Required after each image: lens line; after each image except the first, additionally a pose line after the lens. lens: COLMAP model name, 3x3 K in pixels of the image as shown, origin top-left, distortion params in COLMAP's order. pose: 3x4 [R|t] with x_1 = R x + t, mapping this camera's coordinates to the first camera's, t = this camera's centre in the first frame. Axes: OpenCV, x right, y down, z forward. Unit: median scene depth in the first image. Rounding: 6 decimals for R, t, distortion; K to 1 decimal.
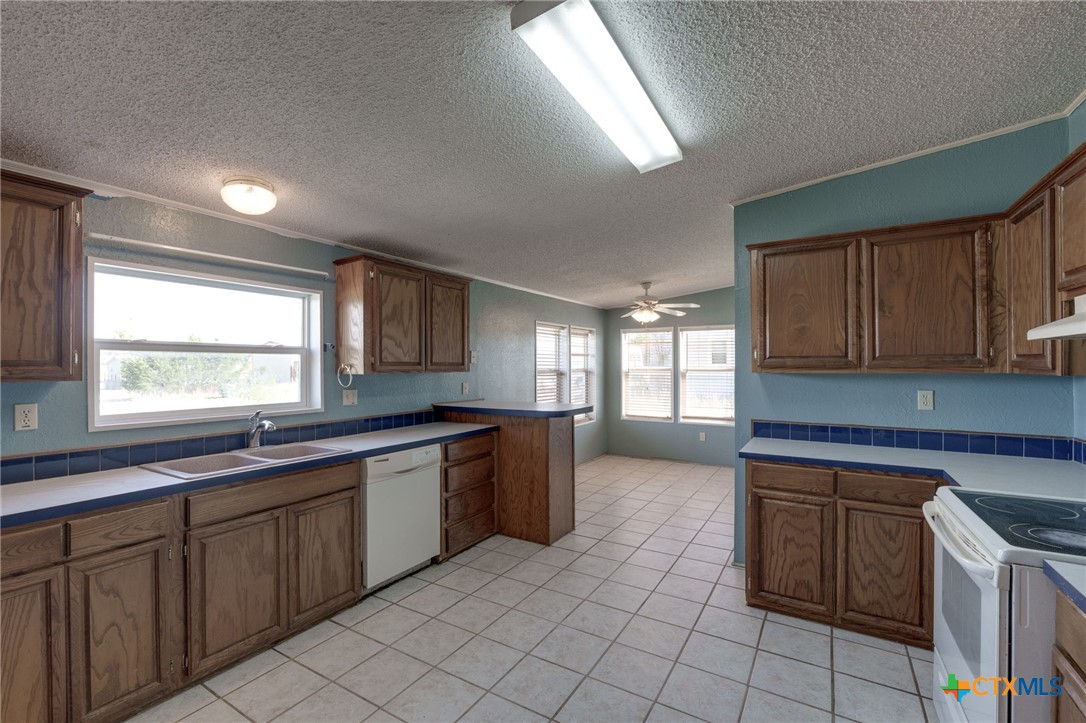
lens RADIAL K [[456.2, 0, 538.2], [0, 456.2, 364.4], [0, 0, 1]] dist [-0.010282, -0.000439]
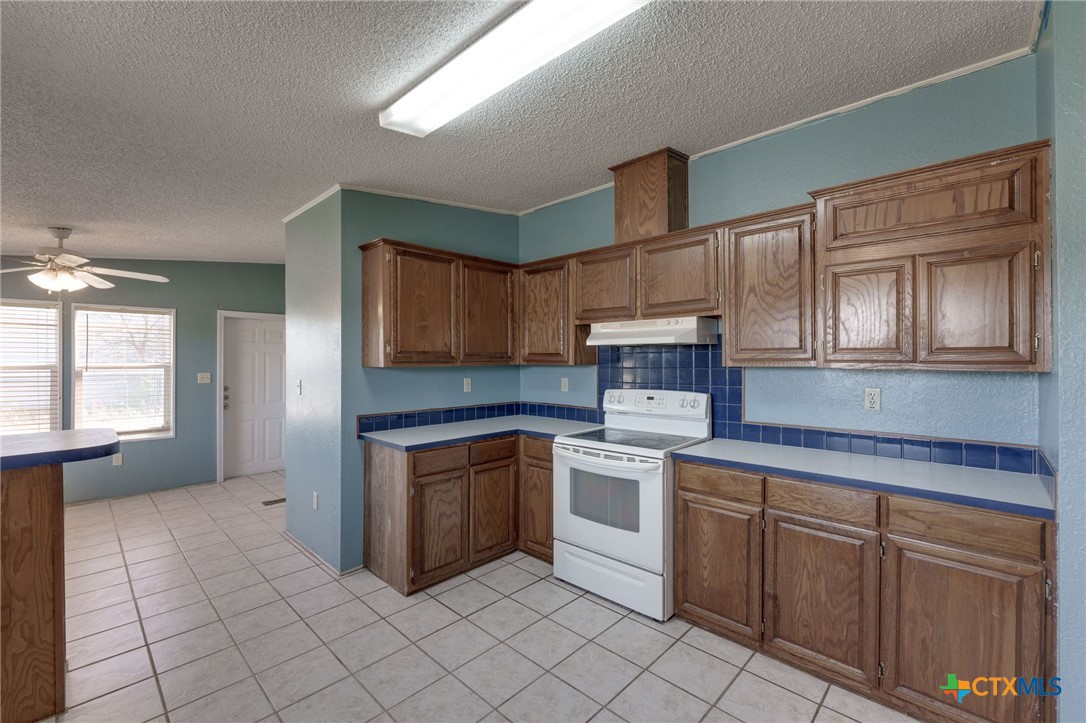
lens RADIAL K [[459.6, 0, 518.0], [0, 459.6, 358.8], [0, 0, 1]] dist [-0.012811, -0.000177]
pose [[0.227055, 0.004531, 0.973871, -0.228269], [-0.001071, 0.999990, -0.004403, 0.002411], [-0.973881, -0.000043, 0.227058, 0.250779]]
